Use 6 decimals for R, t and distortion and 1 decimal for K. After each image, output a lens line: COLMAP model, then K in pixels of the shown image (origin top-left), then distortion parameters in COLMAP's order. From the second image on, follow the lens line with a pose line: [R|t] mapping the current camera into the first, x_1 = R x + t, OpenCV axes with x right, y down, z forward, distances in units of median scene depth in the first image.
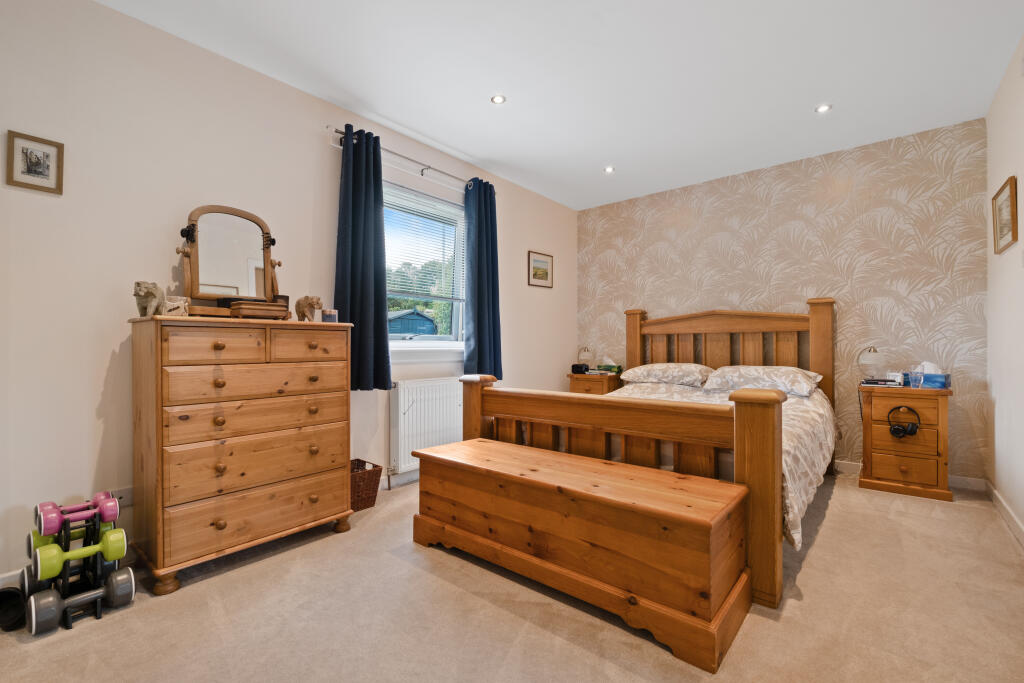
lens RADIAL K [[441.1, 0, 514.0], [0, 441.1, 344.9], [0, 0, 1]] dist [0.001514, -0.004535]
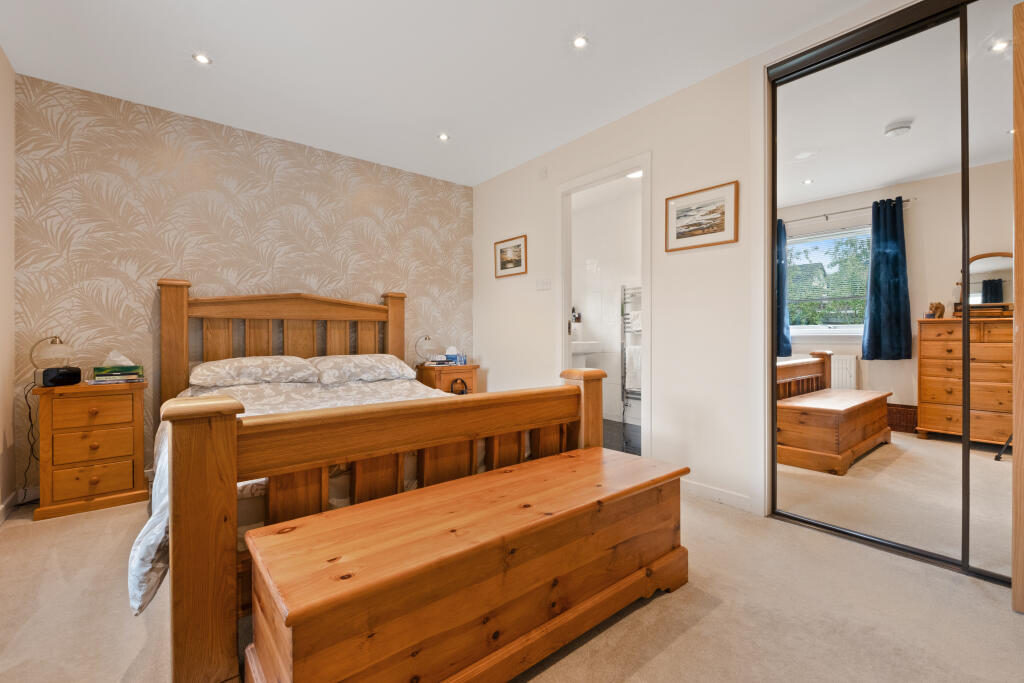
lens RADIAL K [[441.1, 0, 512.8], [0, 441.1, 333.0], [0, 0, 1]] dist [0.001514, -0.004535]
pose [[0.189438, 0.006728, 0.981870, -0.379178], [-0.004303, 0.999973, -0.006022, 0.003557], [-0.981883, -0.003084, 0.189462, 0.503625]]
